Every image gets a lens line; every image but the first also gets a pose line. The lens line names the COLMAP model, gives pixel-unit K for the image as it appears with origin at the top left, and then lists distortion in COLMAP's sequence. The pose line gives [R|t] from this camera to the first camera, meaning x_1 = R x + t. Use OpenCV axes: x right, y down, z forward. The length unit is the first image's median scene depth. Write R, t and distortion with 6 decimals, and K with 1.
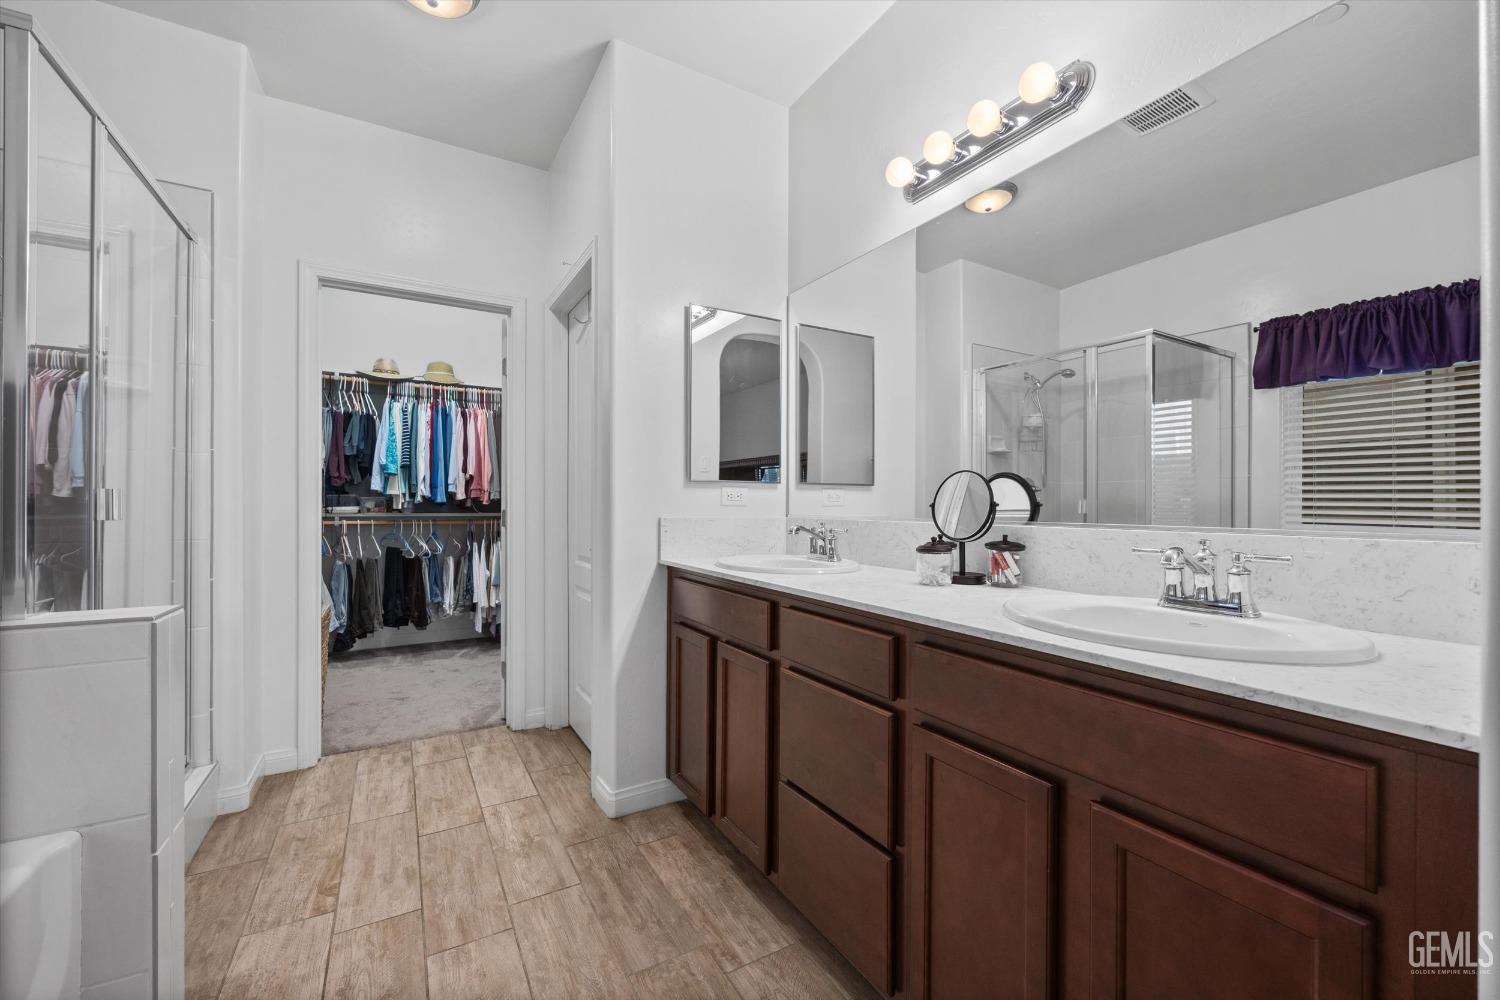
lens RADIAL K [[604.7, 0, 739.6], [0, 604.7, 503.8], [0, 0, 1]] dist [0.000281, 0.000029]
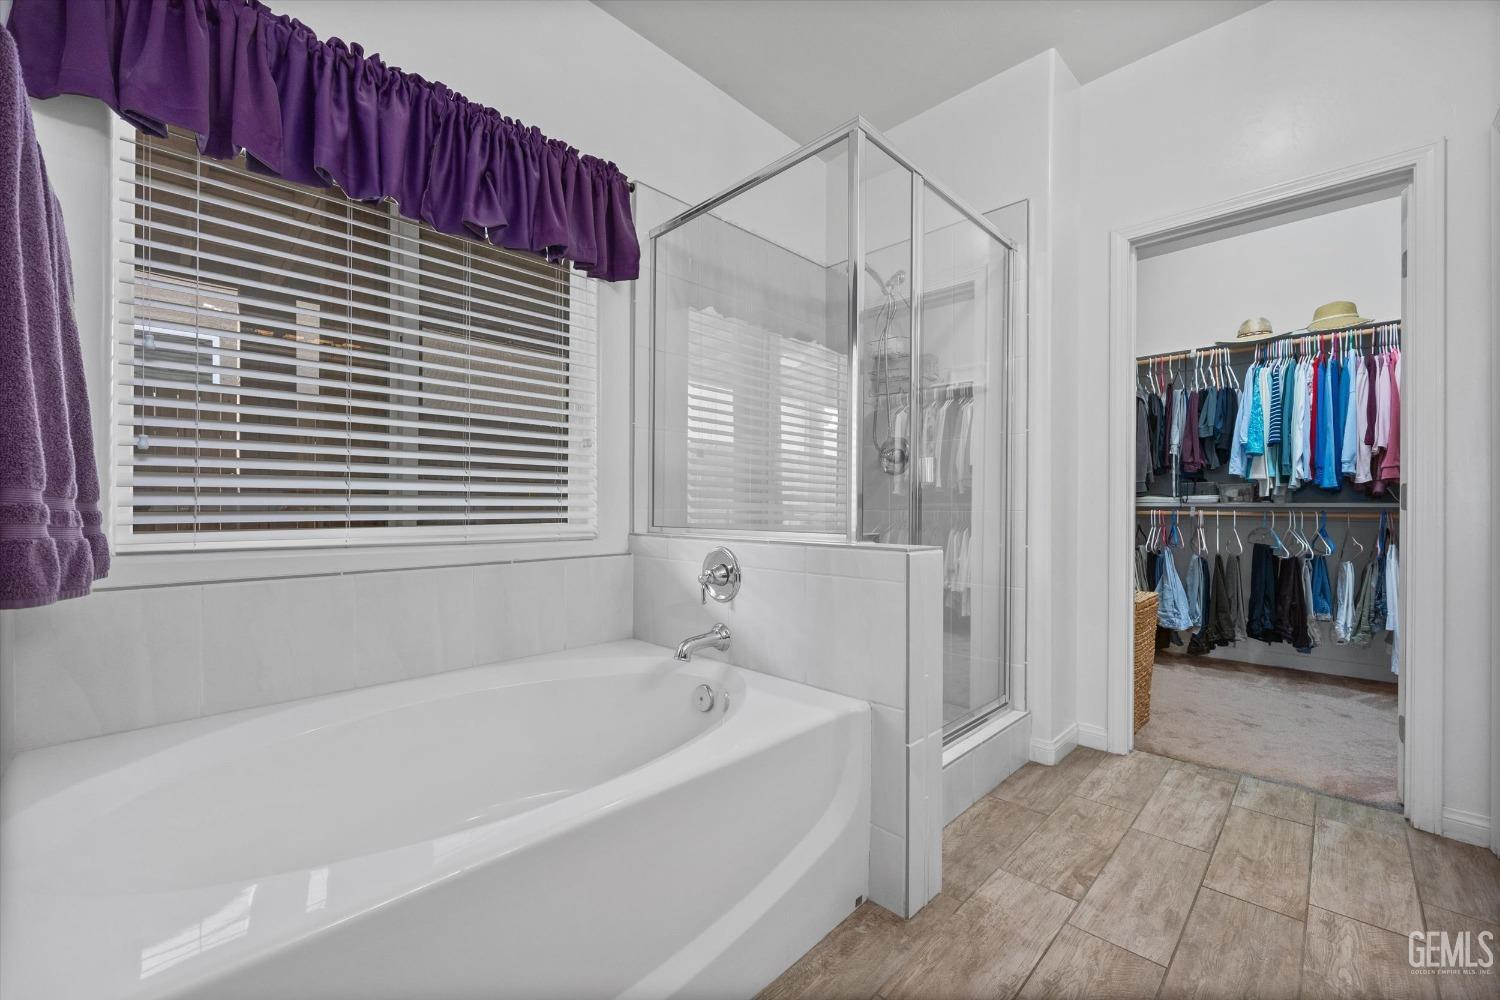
lens RADIAL K [[604.7, 0, 739.6], [0, 604.7, 503.8], [0, 0, 1]] dist [0.000281, 0.000029]
pose [[0.273329, -0.002471, -0.961917, 0.031894], [-0.008448, 0.999952, -0.004969, 0.031537], [0.961883, 0.009484, 0.273295, 0.101687]]
